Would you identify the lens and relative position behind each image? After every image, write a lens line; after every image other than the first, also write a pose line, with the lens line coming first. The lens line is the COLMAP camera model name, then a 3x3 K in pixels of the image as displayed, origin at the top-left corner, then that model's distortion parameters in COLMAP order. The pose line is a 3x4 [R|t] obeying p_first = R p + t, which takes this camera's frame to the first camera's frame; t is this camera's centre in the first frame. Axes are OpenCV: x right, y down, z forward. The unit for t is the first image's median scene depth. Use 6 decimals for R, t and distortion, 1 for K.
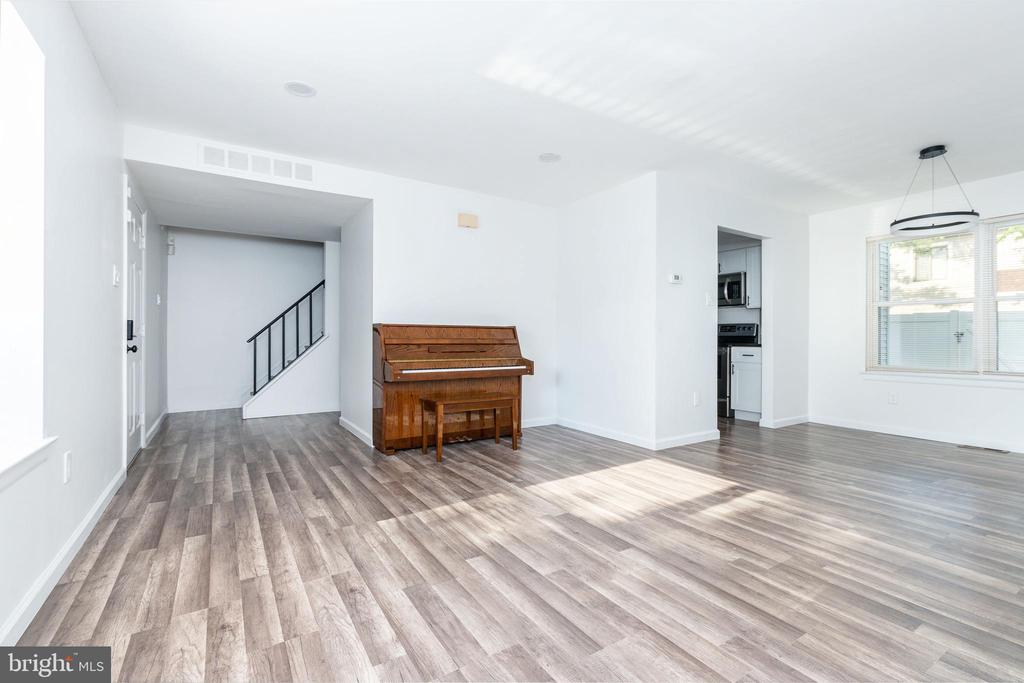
lens RADIAL K [[451.1, 0, 517.8], [0, 451.1, 342.6], [0, 0, 1]] dist [0.000448, 0.000042]
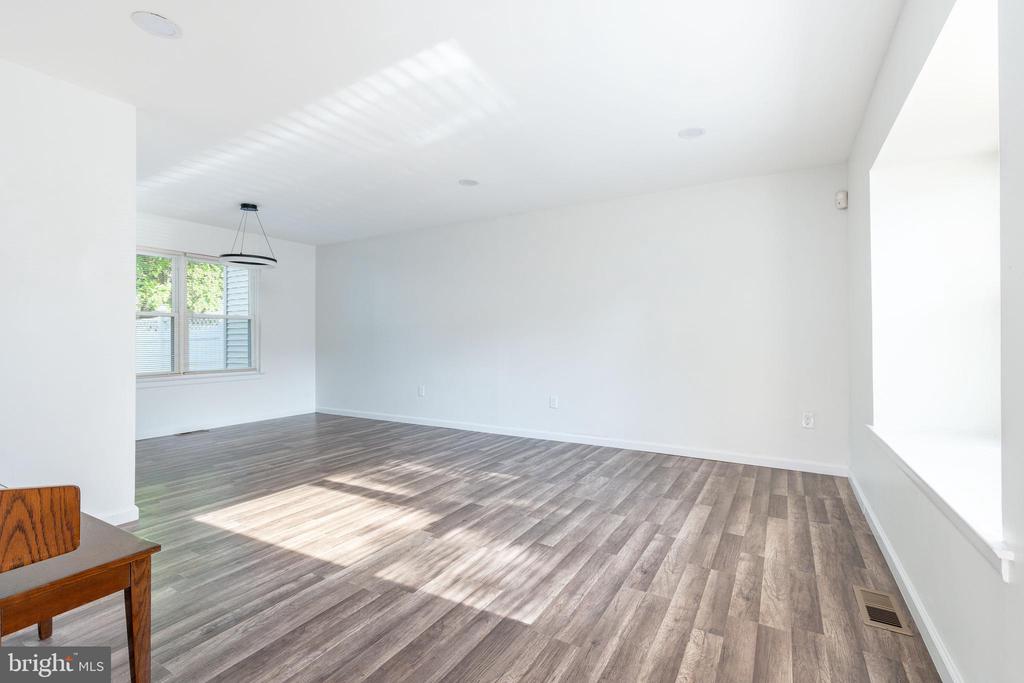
lens RADIAL K [[460.8, 0, 512.0], [0, 460.8, 341.5], [0, 0, 1]] dist [0.003436, 0.000092]
pose [[-0.438798, -0.005776, 0.898567, -0.942387], [0.008121, 0.999913, 0.010393, -0.050257], [-0.898549, 0.011857, -0.438713, 1.335451]]
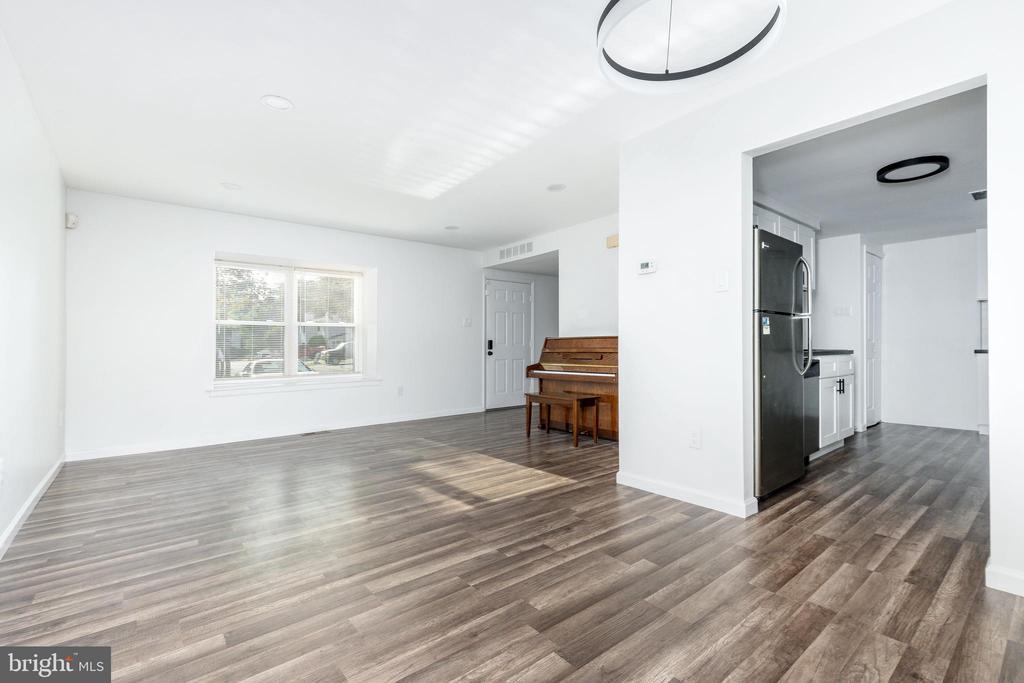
lens RADIAL K [[460.8, 0, 512.0], [0, 460.8, 341.5], [0, 0, 1]] dist [0.003436, 0.000092]
pose [[0.109553, -0.017302, -0.993830, 1.867673], [-0.007861, 0.999802, -0.018273, -0.004476], [0.993950, 0.009814, 0.109396, 1.198671]]
